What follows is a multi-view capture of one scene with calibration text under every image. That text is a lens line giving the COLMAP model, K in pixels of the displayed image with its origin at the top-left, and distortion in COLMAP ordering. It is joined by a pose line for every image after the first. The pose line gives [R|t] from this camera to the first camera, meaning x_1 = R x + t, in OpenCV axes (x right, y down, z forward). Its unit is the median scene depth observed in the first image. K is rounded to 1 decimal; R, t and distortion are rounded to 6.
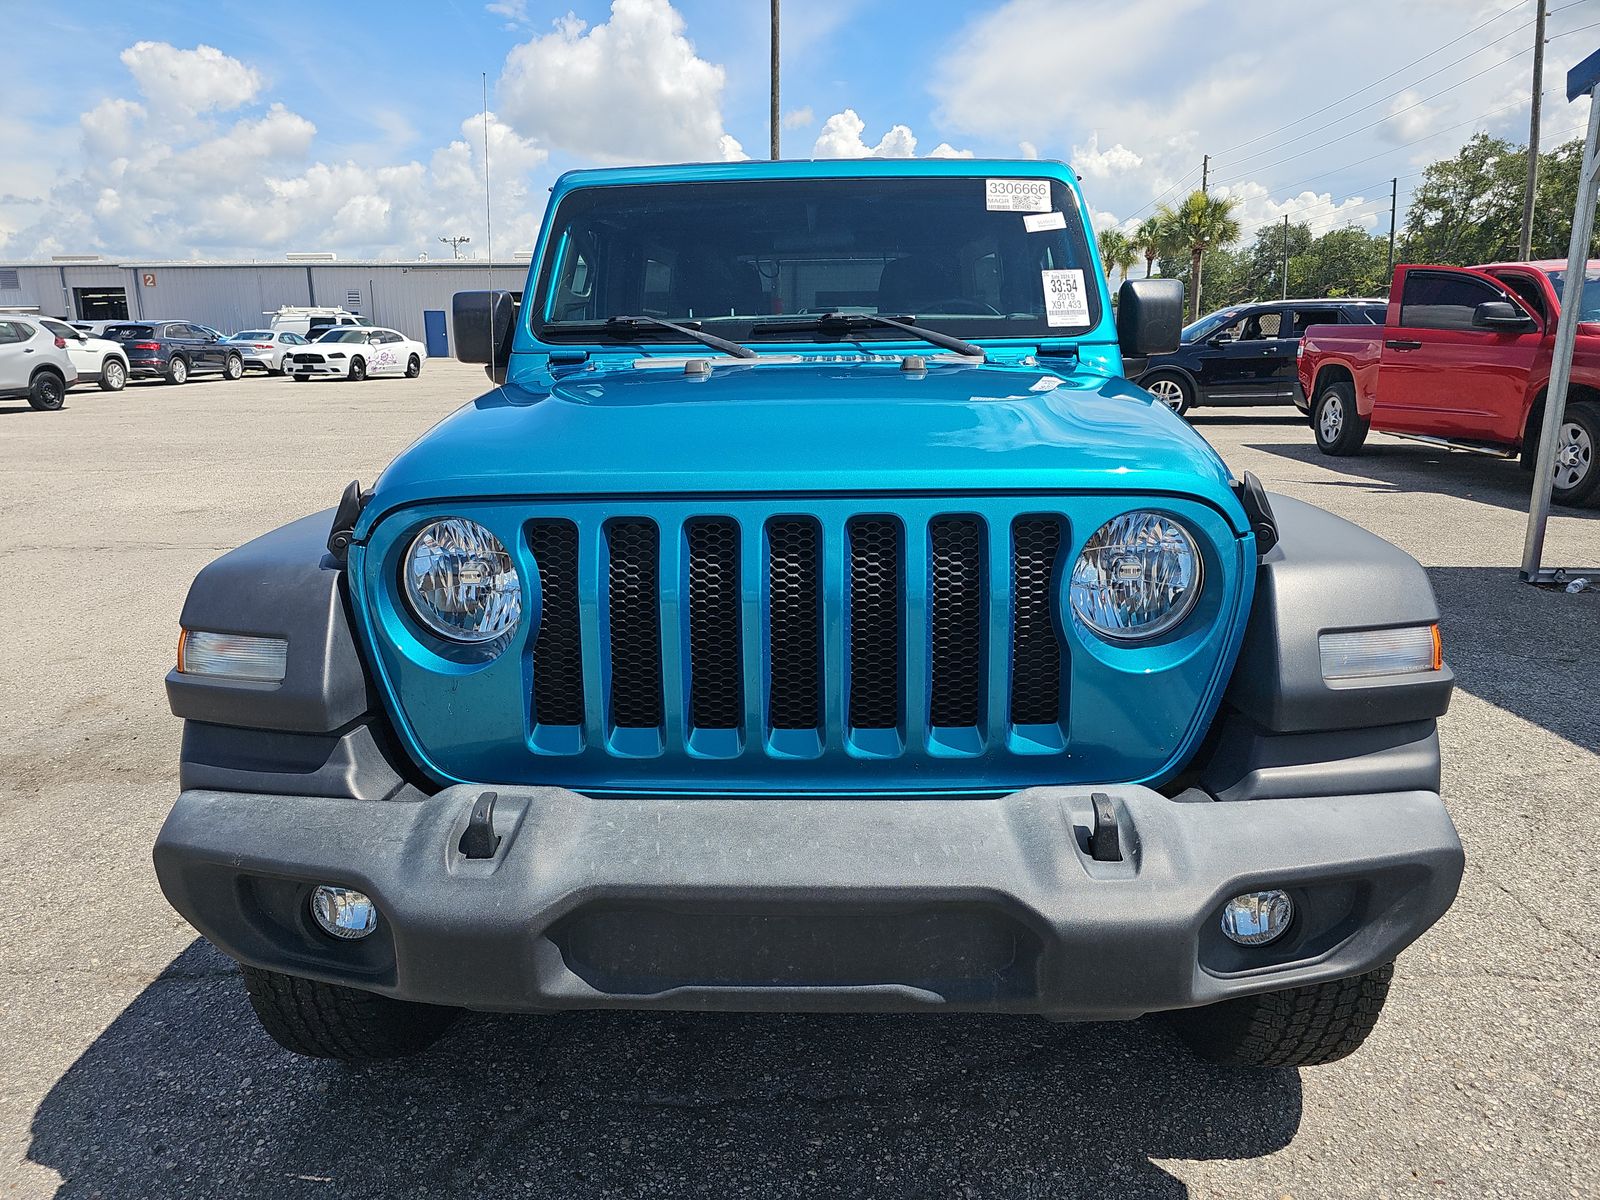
lens RADIAL K [[1050.0, 0, 800.0], [0, 1050.0, 600.0], [0, 0, 1]] dist [0.008028, 0.001143]
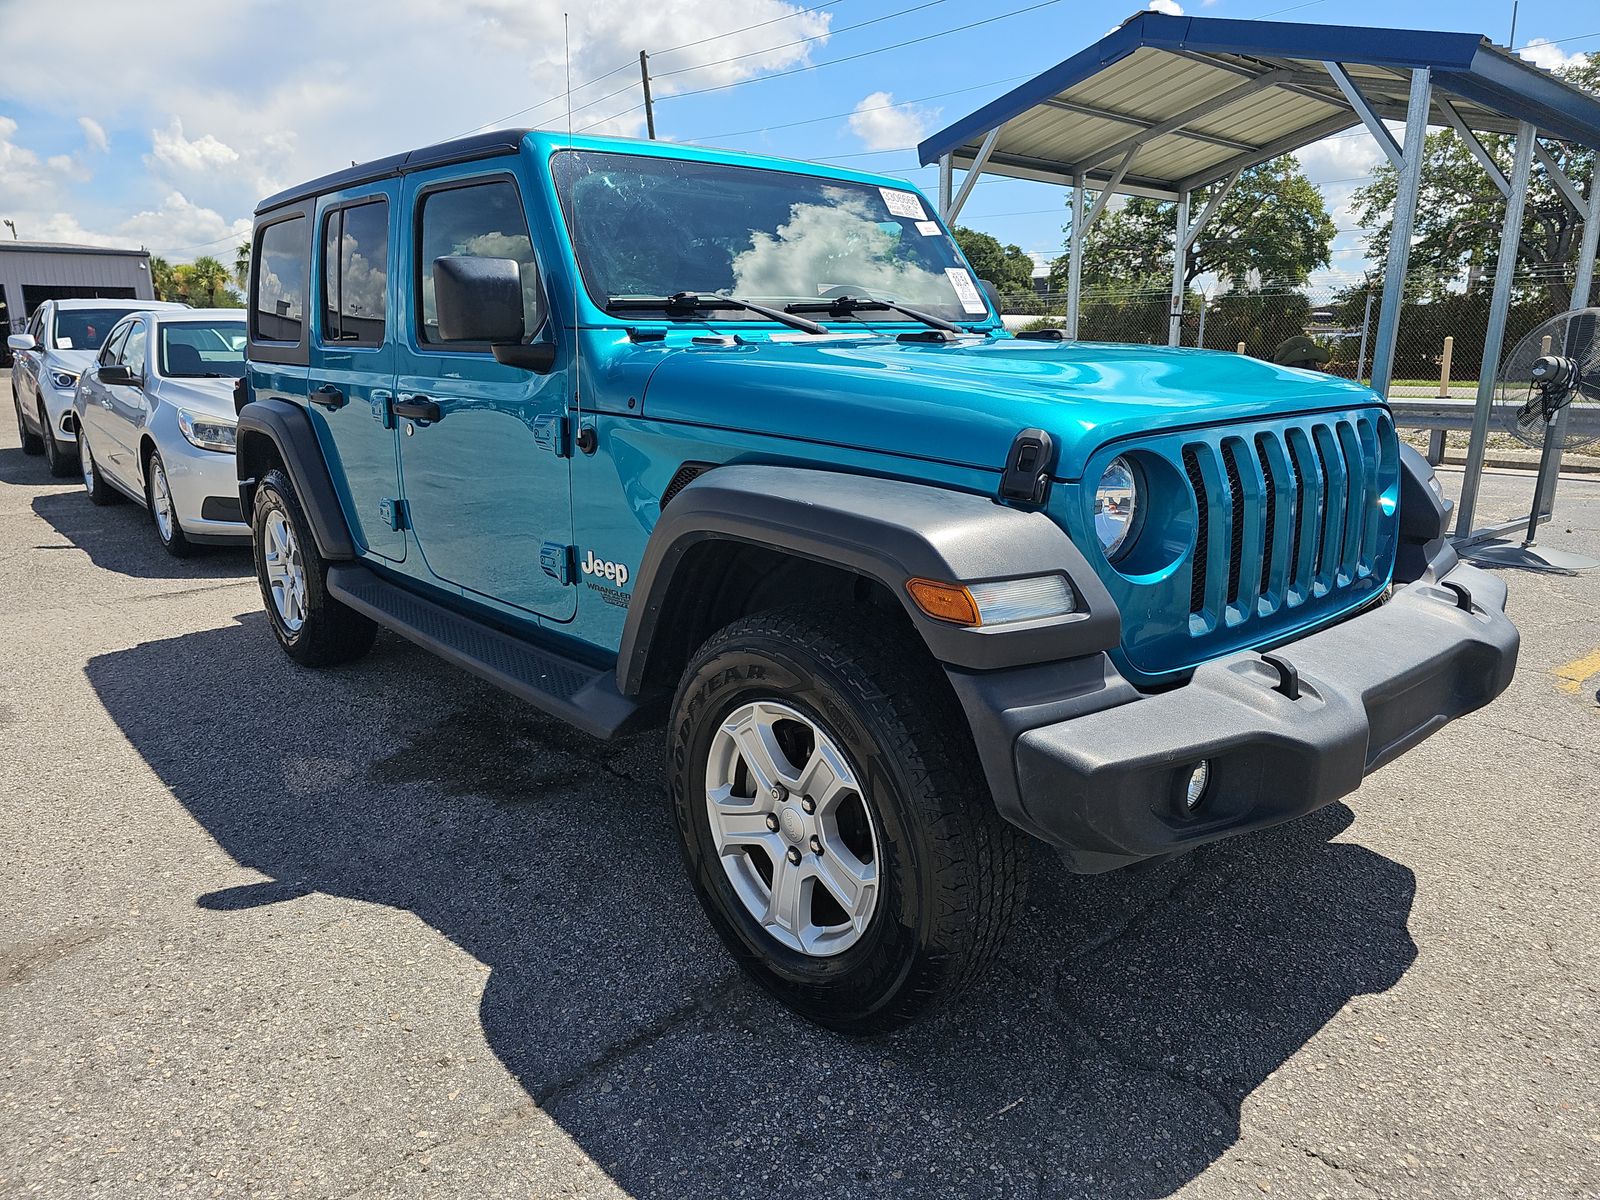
lens RADIAL K [[1077.9, 0, 792.4], [0, 1077.9, 594.4], [0, 0, 1]] dist [-0.002330, -0.006921]
pose [[0.728749, -0.150500, 0.668038, -1.261149], [0.162673, 0.985671, 0.044603, -0.031021], [-0.665178, 0.076168, 0.742790, 0.321714]]
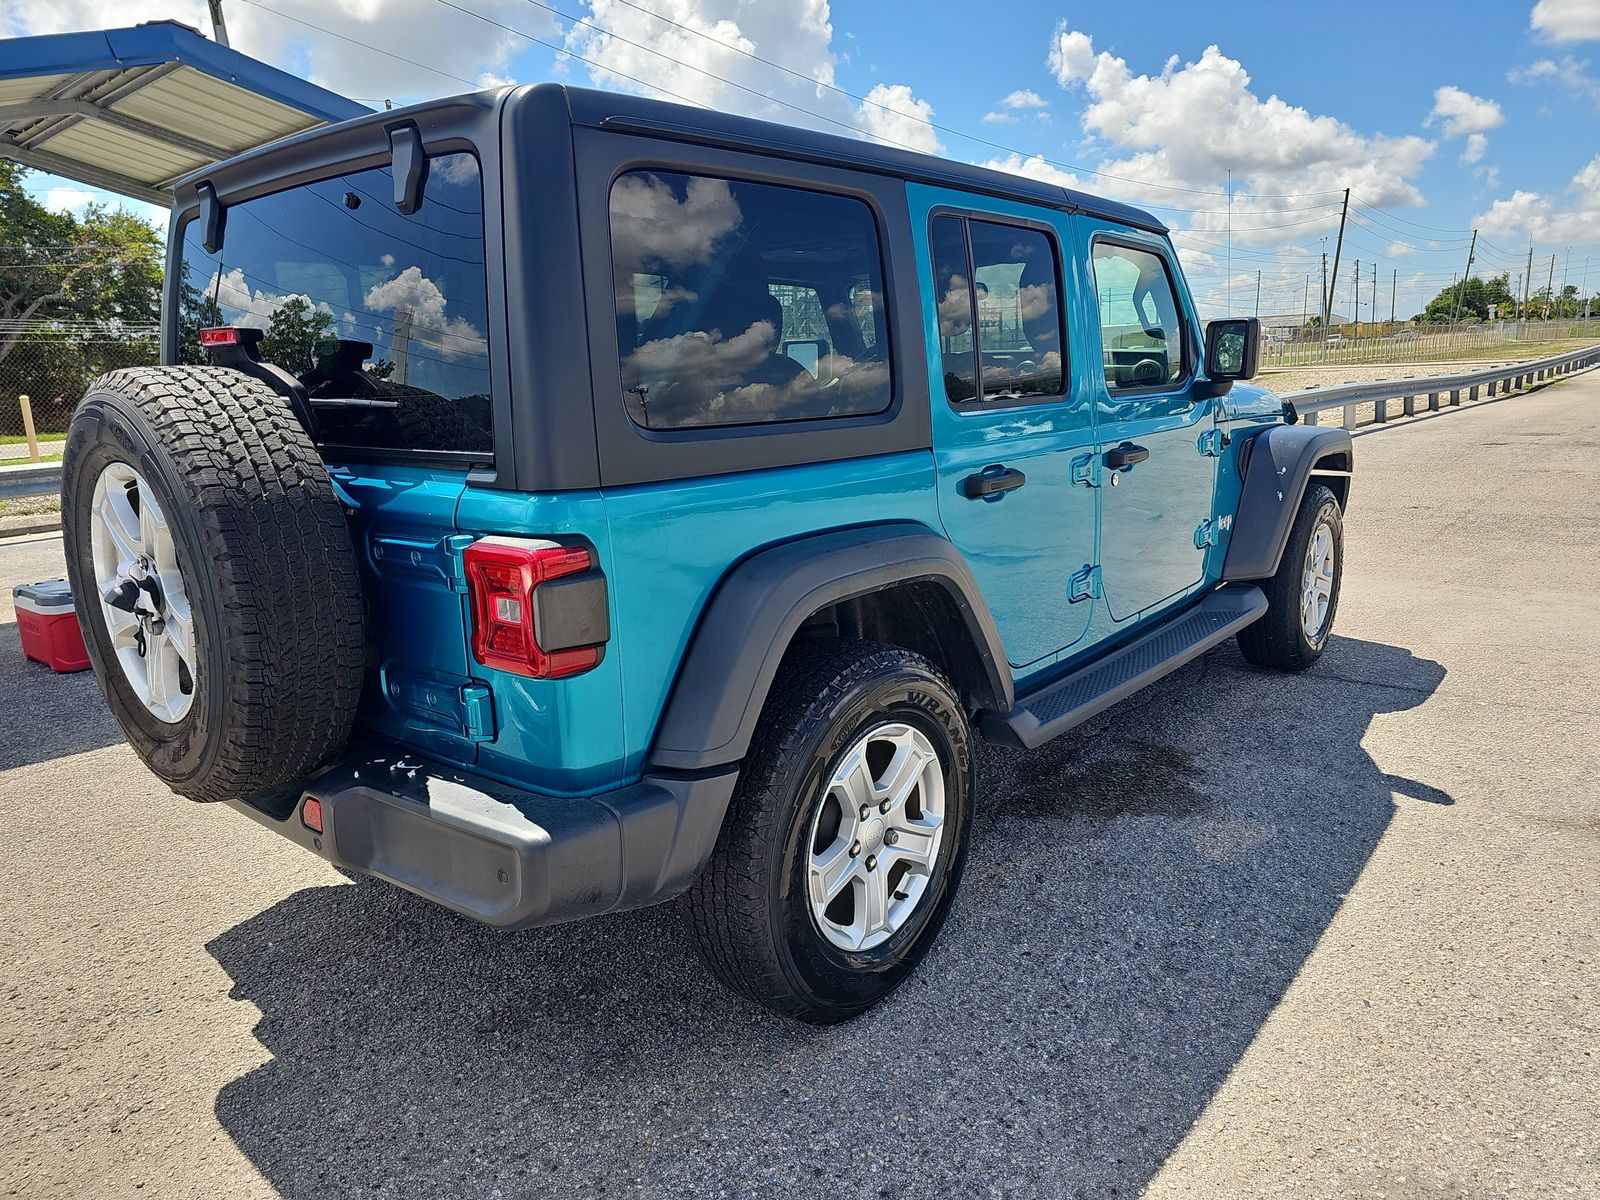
lens RADIAL K [[1077.9, 0, 792.4], [0, 1077.9, 594.4], [0, 0, 1]] dist [-0.002330, -0.006921]
pose [[-0.783137, -0.074286, 0.617396, -1.164678], [0.207237, 0.904906, 0.371750, -0.984116], [-0.586301, 0.419078, -0.693271, 3.904665]]
